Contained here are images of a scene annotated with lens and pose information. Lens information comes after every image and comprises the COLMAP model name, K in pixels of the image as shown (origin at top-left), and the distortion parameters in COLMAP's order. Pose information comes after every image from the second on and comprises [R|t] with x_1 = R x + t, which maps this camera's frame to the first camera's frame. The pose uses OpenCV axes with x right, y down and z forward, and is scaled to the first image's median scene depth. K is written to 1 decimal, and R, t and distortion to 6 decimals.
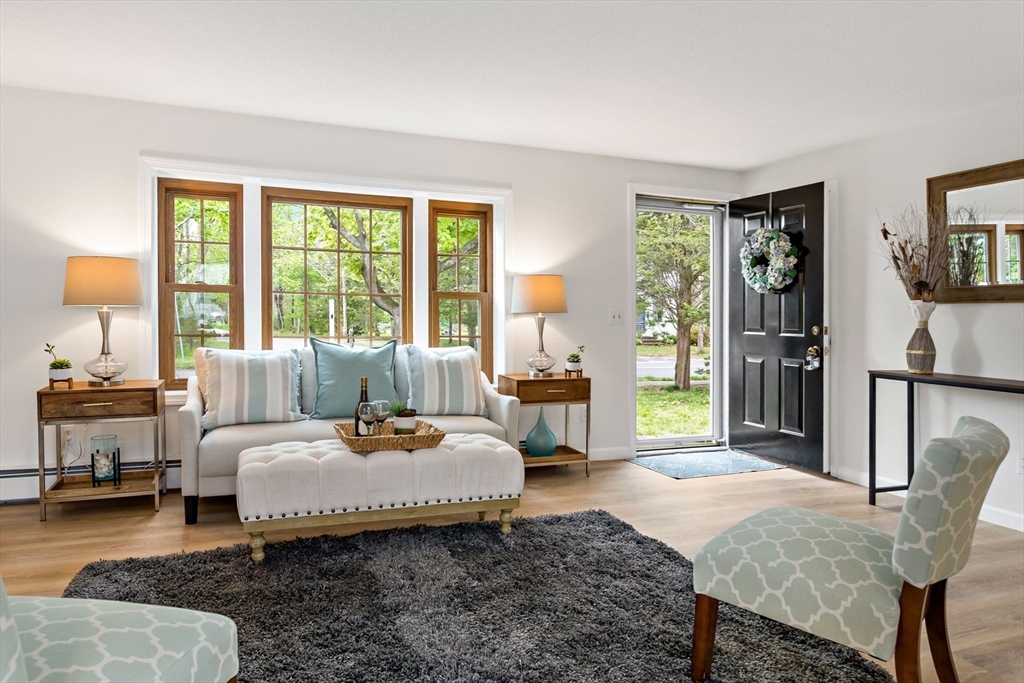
lens RADIAL K [[669.3, 0, 498.3], [0, 669.3, 315.4], [0, 0, 1]] dist [-0.001222, 0.003173]
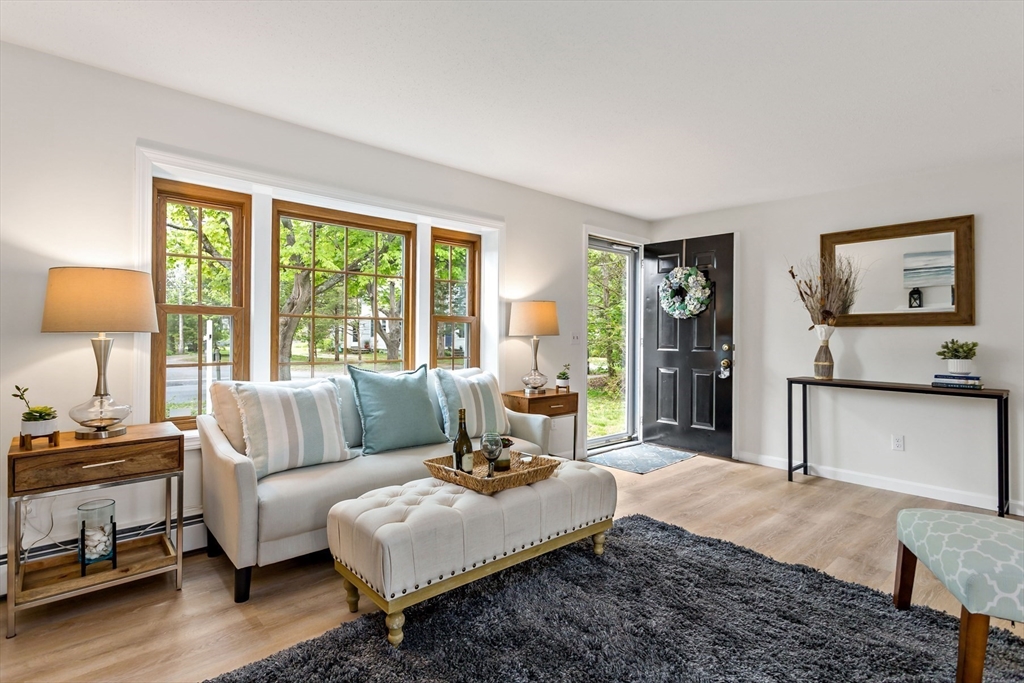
lens RADIAL K [[519.4, 0, 500.5], [0, 519.4, 324.2], [0, 0, 1]] dist [0.006873, -0.001114]
pose [[0.934173, 0.000180, 0.356820, -0.344865], [0.005160, 0.999888, -0.014014, -0.012216], [-0.356783, 0.014933, 0.934068, 0.256297]]
